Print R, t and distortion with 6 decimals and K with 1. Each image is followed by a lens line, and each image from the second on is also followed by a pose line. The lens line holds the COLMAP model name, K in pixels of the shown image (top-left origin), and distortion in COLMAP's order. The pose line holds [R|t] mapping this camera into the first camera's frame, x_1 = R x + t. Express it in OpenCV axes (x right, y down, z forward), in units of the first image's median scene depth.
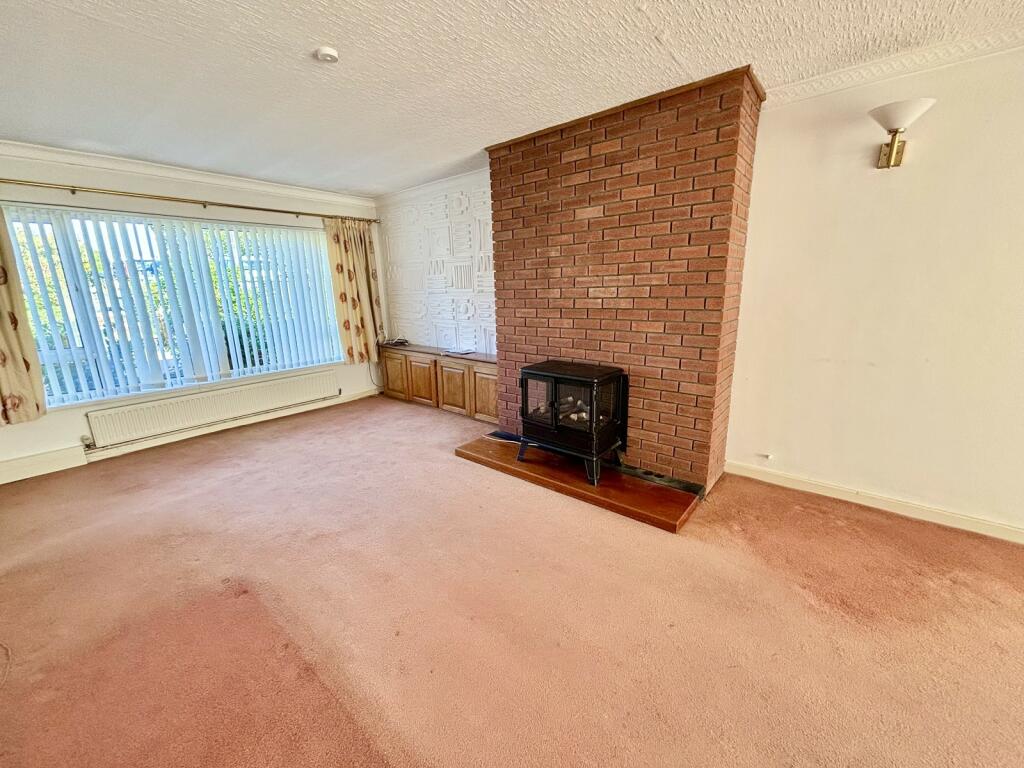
lens RADIAL K [[413.7, 0, 515.8], [0, 413.7, 384.0], [0, 0, 1]] dist [-0.002630, -0.000257]
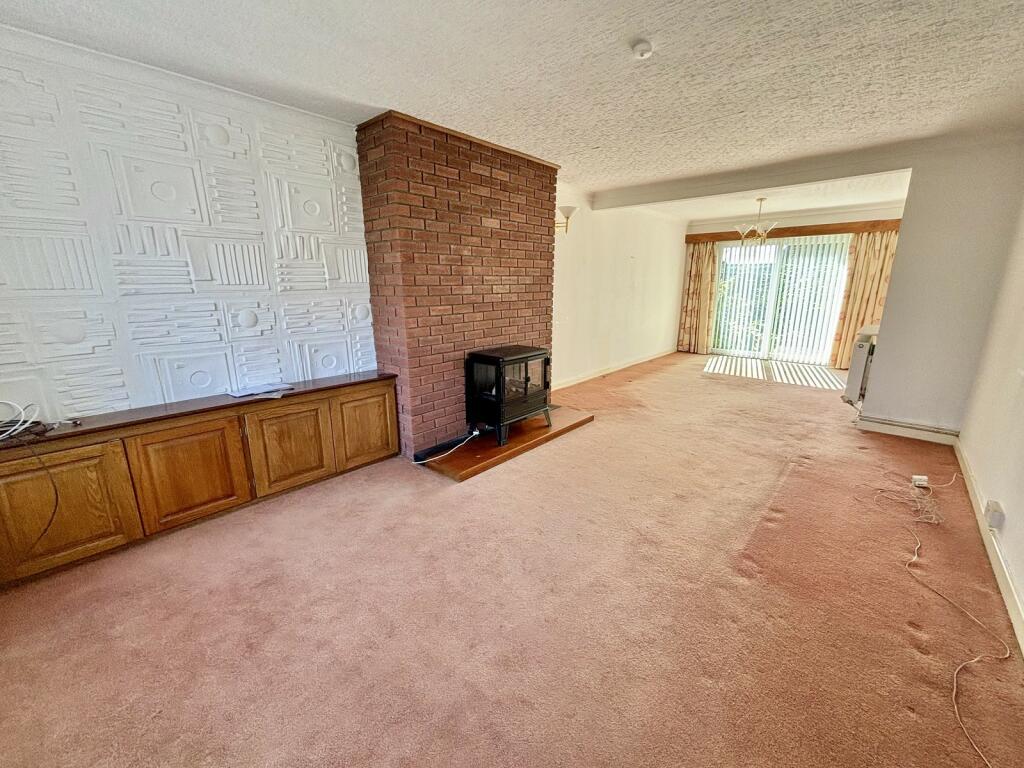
lens RADIAL K [[413.7, 0, 516.3], [0, 413.7, 383.5], [0, 0, 1]] dist [-0.002630, -0.000257]
pose [[0.030150, -0.212945, 0.976599, -1.011746], [0.231882, 0.951878, 0.200396, -0.176430], [-0.972277, 0.220413, 0.078077, 0.860919]]
